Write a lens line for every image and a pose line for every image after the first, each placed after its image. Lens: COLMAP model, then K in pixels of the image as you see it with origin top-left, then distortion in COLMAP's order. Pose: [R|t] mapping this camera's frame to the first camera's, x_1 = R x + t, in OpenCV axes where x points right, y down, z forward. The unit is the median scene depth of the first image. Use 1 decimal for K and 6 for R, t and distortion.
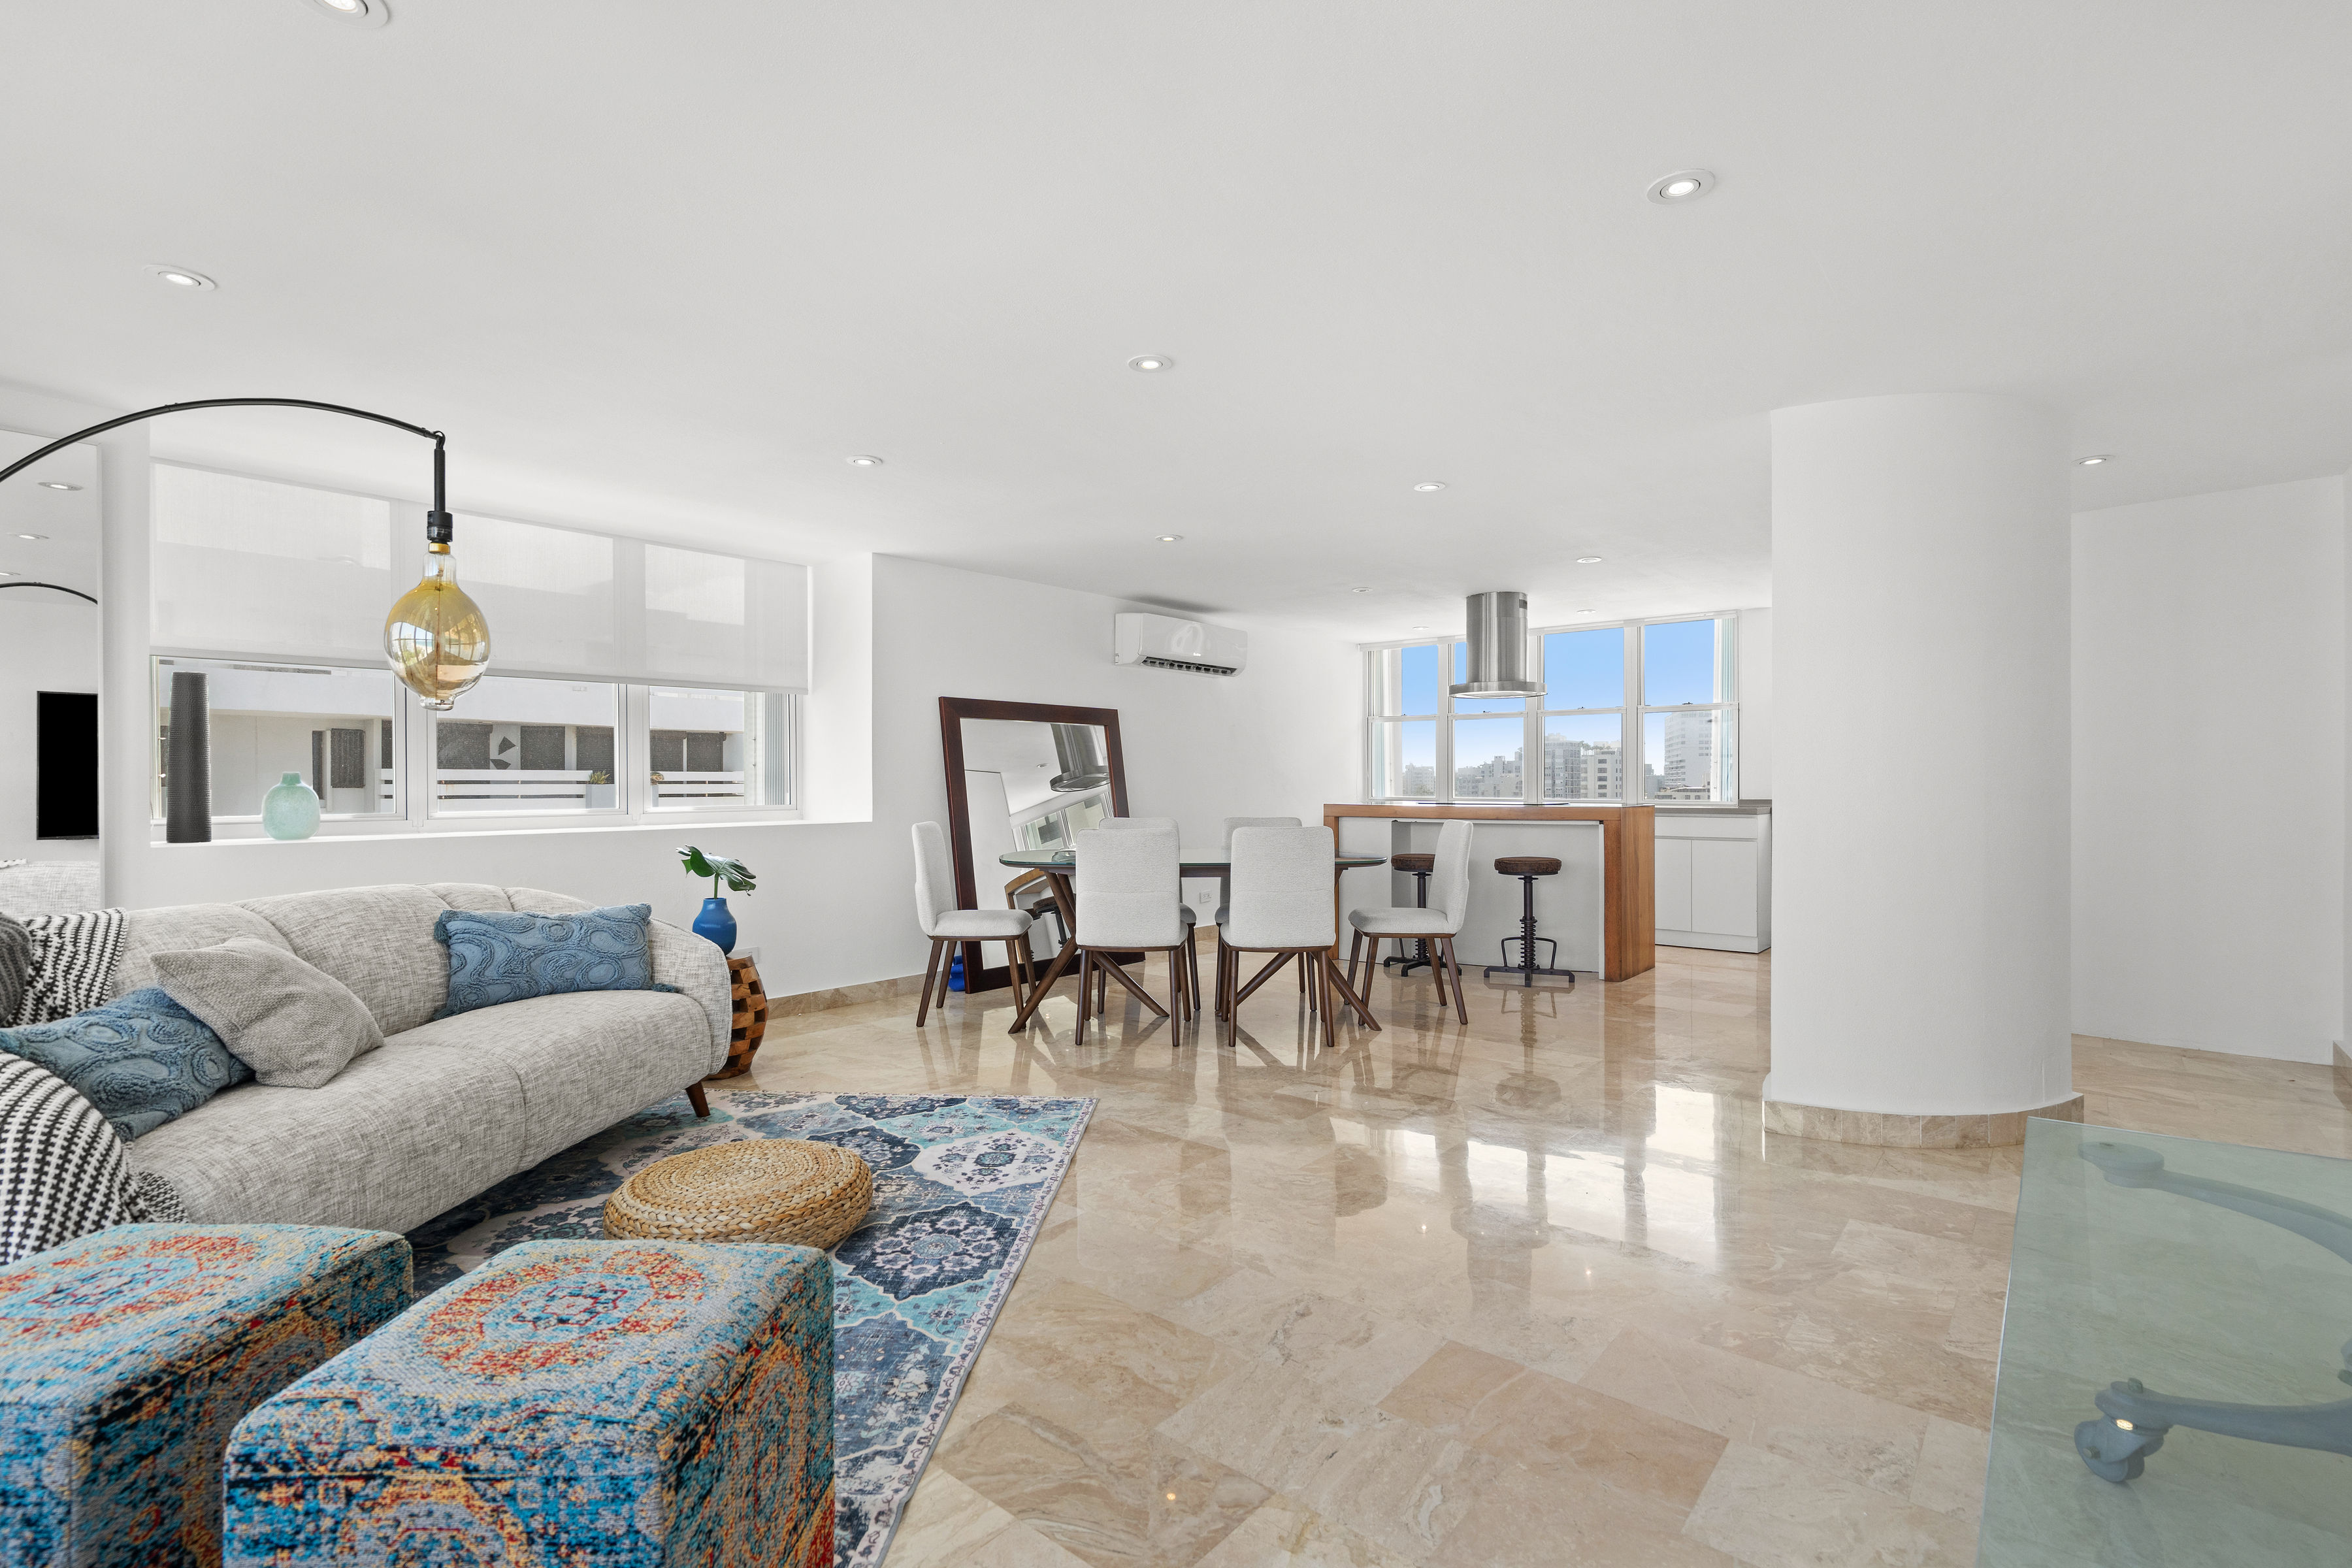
lens RADIAL K [[1078.7, 0, 1158.5], [0, 1078.7, 786.3], [0, 0, 1]] dist [-0.002908, -0.001010]
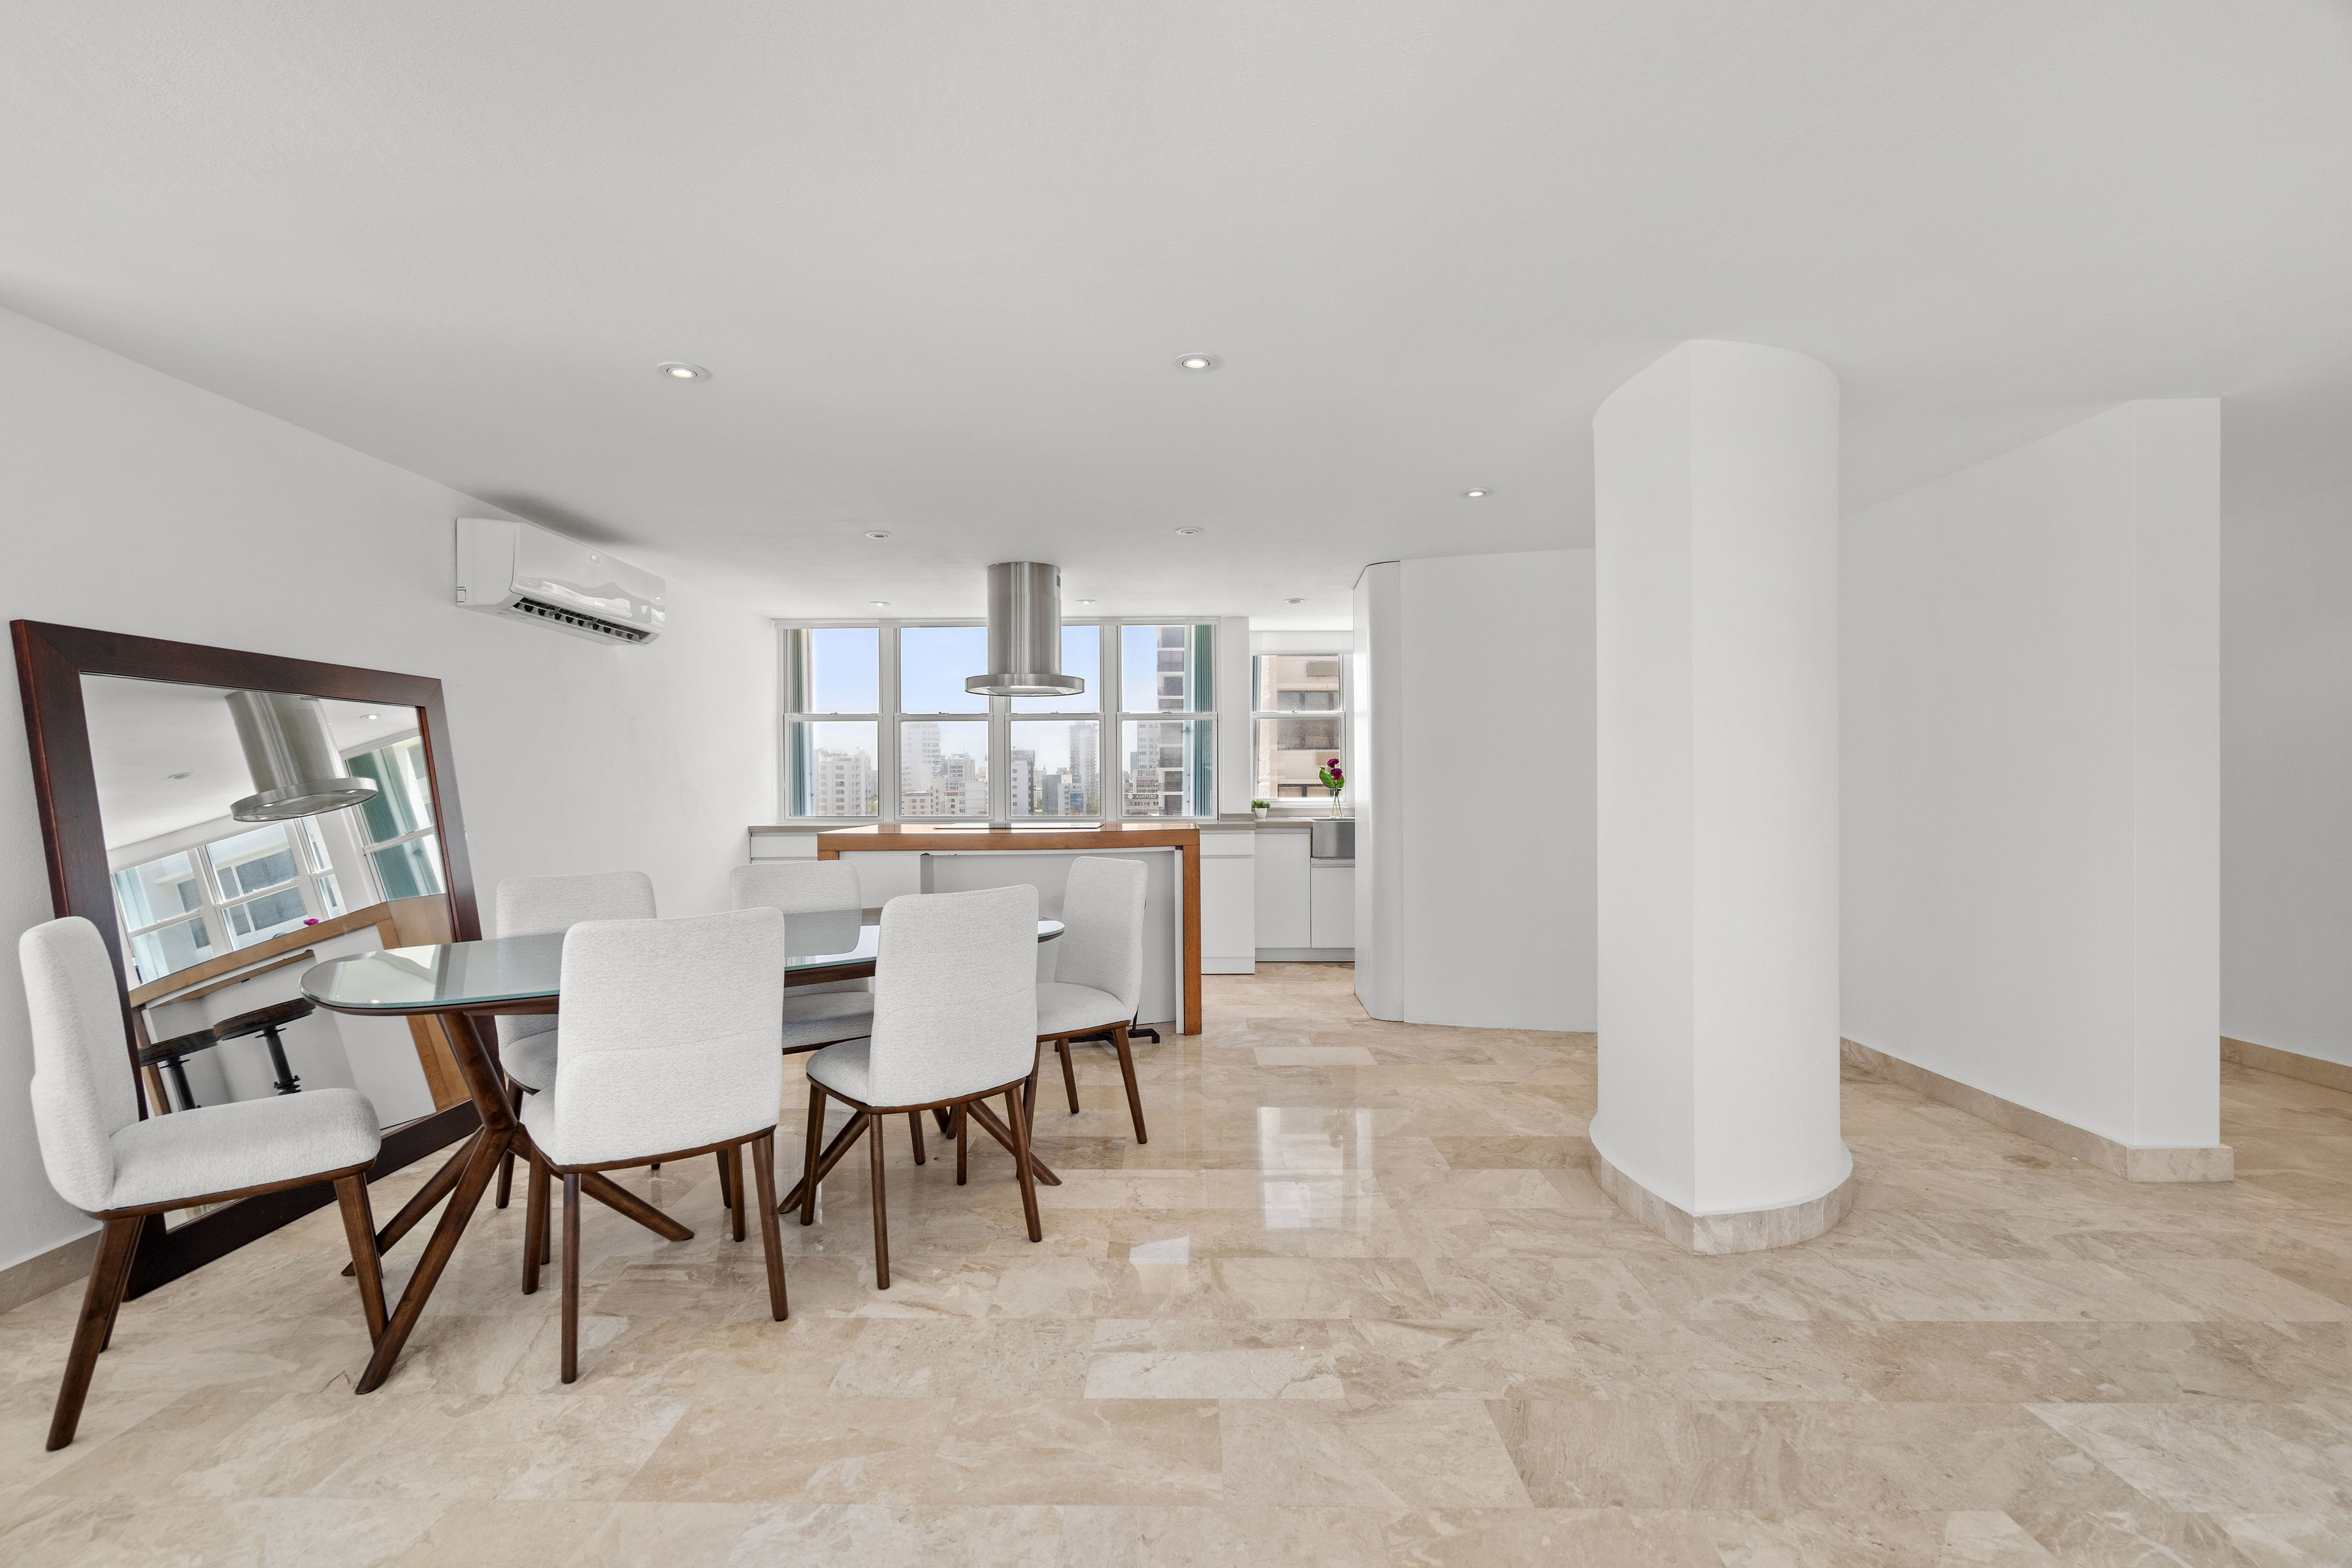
lens RADIAL K [[1078.7, 0, 1187.5], [0, 1078.7, 781.1], [0, 0, 1]] dist [-0.002908, -0.001010]
pose [[0.773514, 0.001848, 0.633777, -0.103509], [0.005890, 0.999932, -0.010104, -0.008662], [-0.633752, 0.011549, 0.773450, 0.298785]]
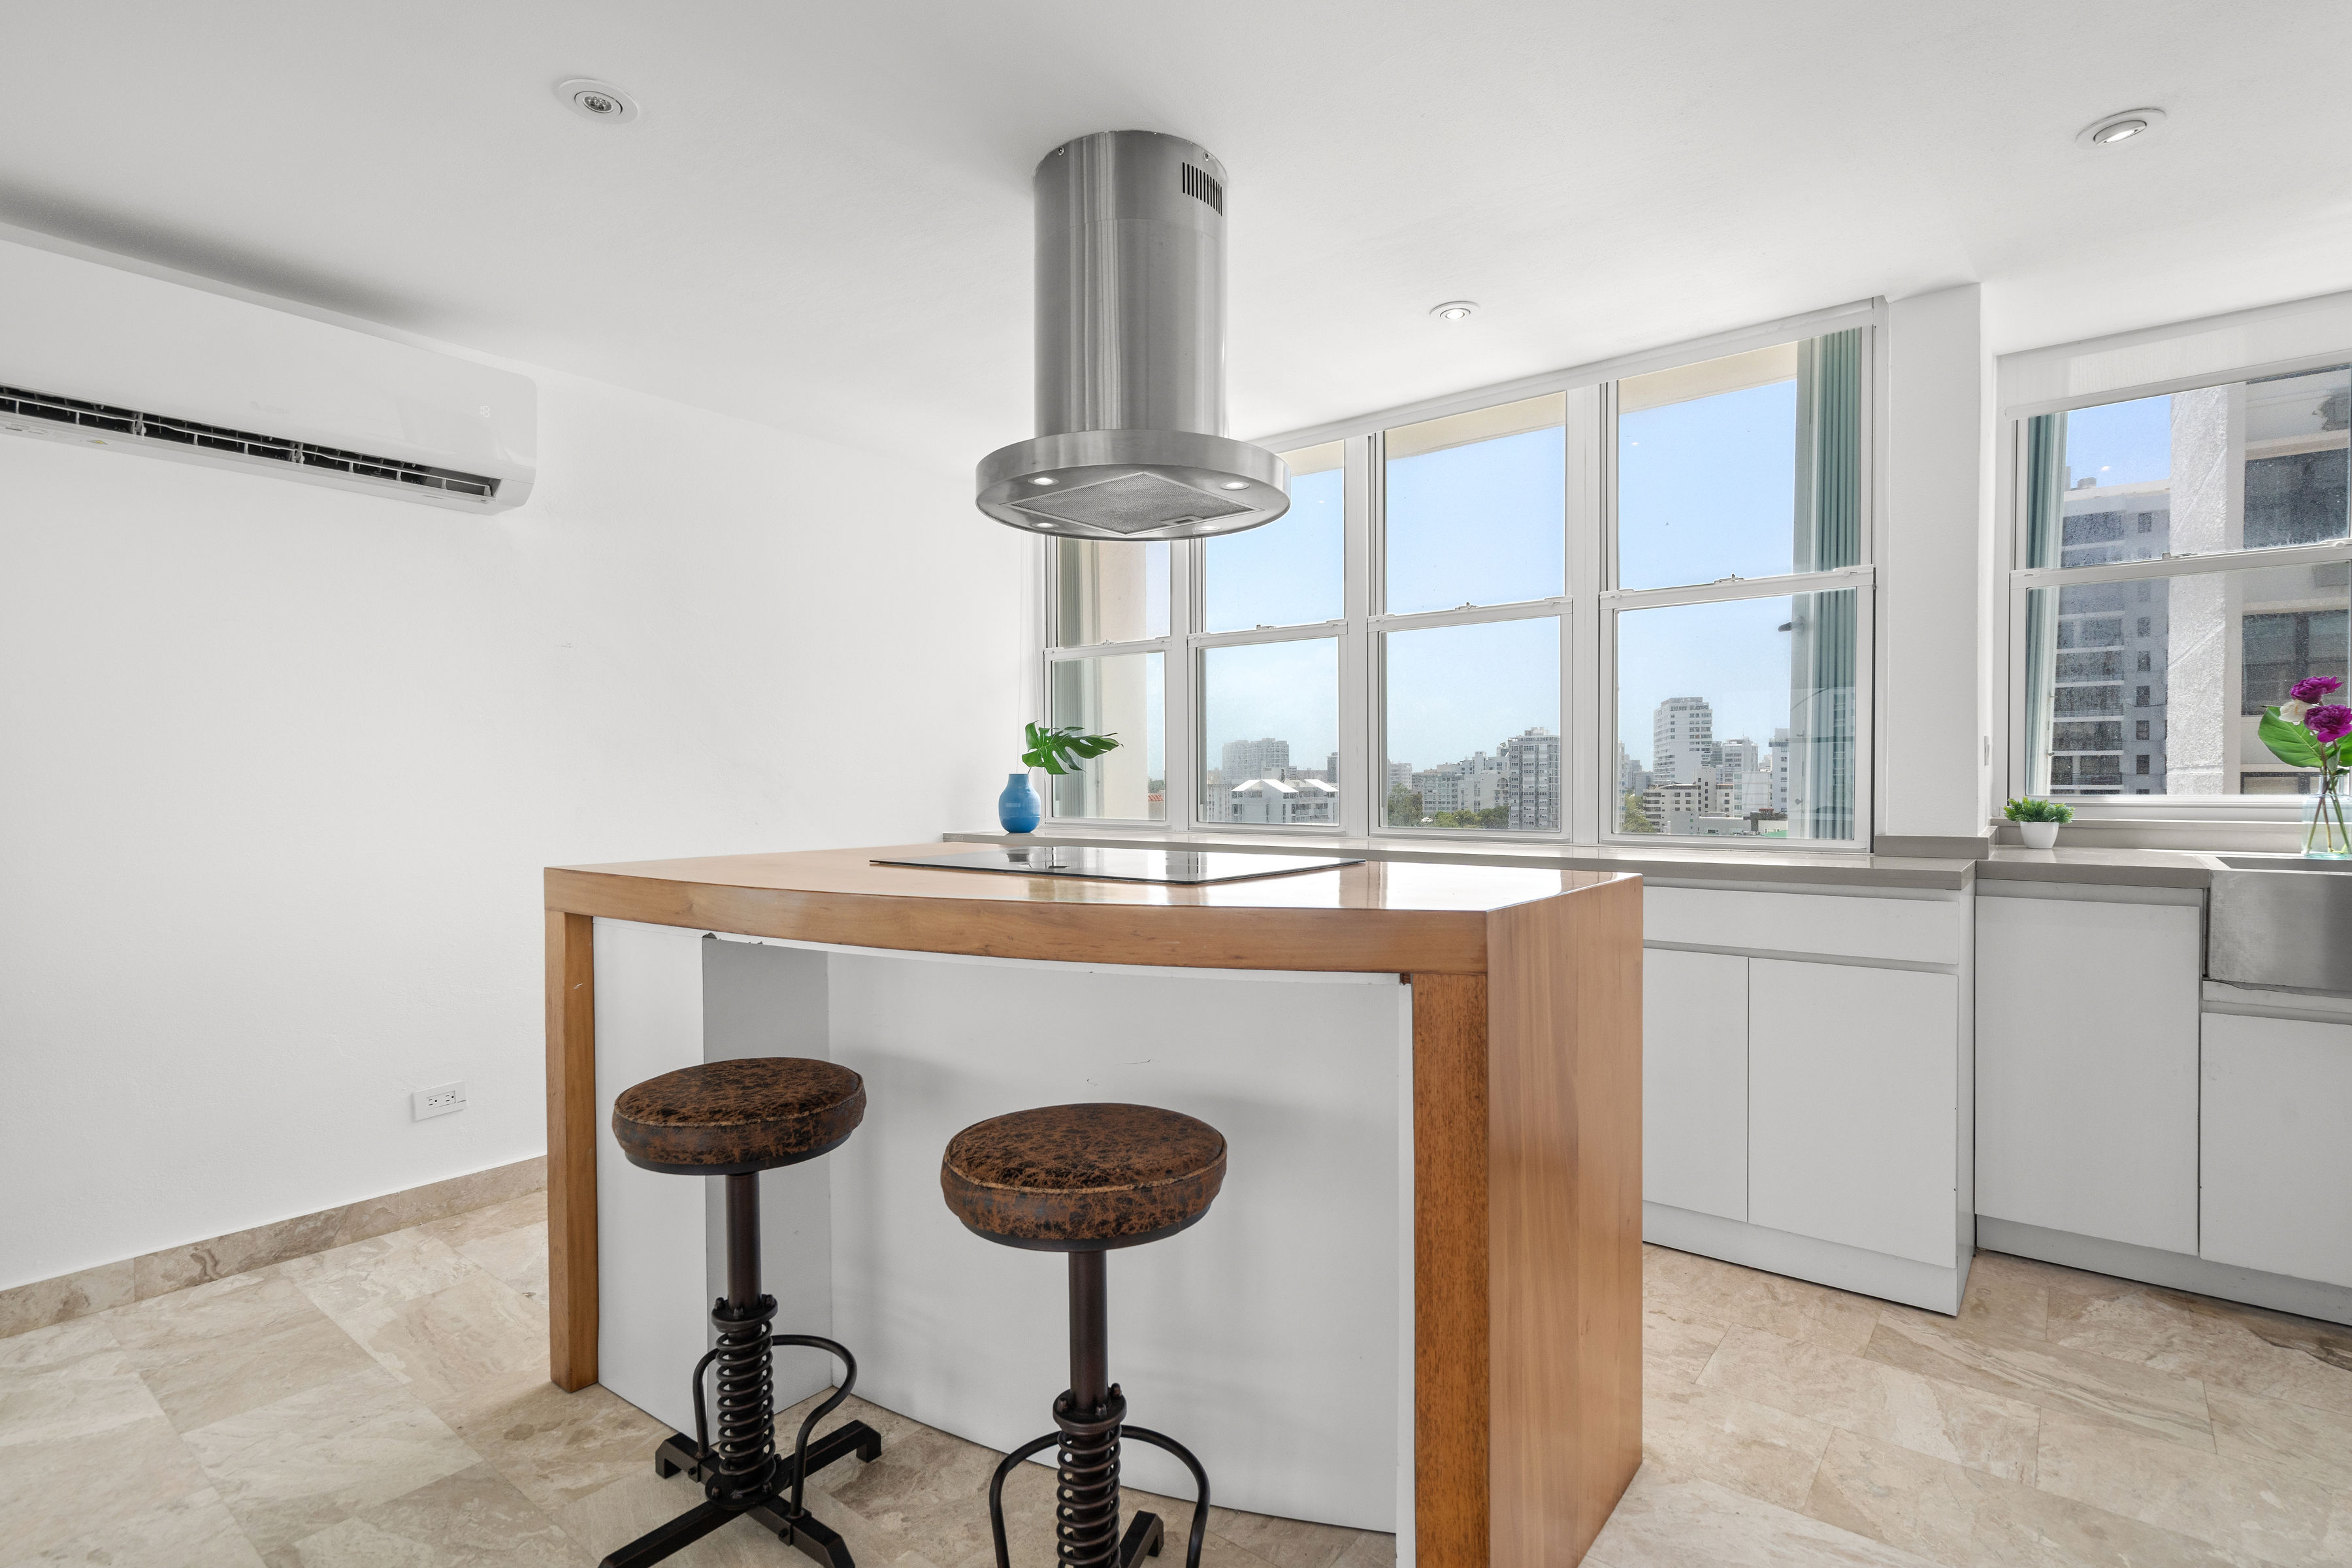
lens RADIAL K [[1118.7, 0, 1144.9], [0, 1118.7, 795.0], [0, 0, 1]] dist [-0.011733, 0.000257]
pose [[0.999934, 0.001297, 0.011392, 0.319411], [-0.001424, 0.999936, 0.011204, -0.006621], [-0.011377, -0.011219, 0.999872, 0.694011]]
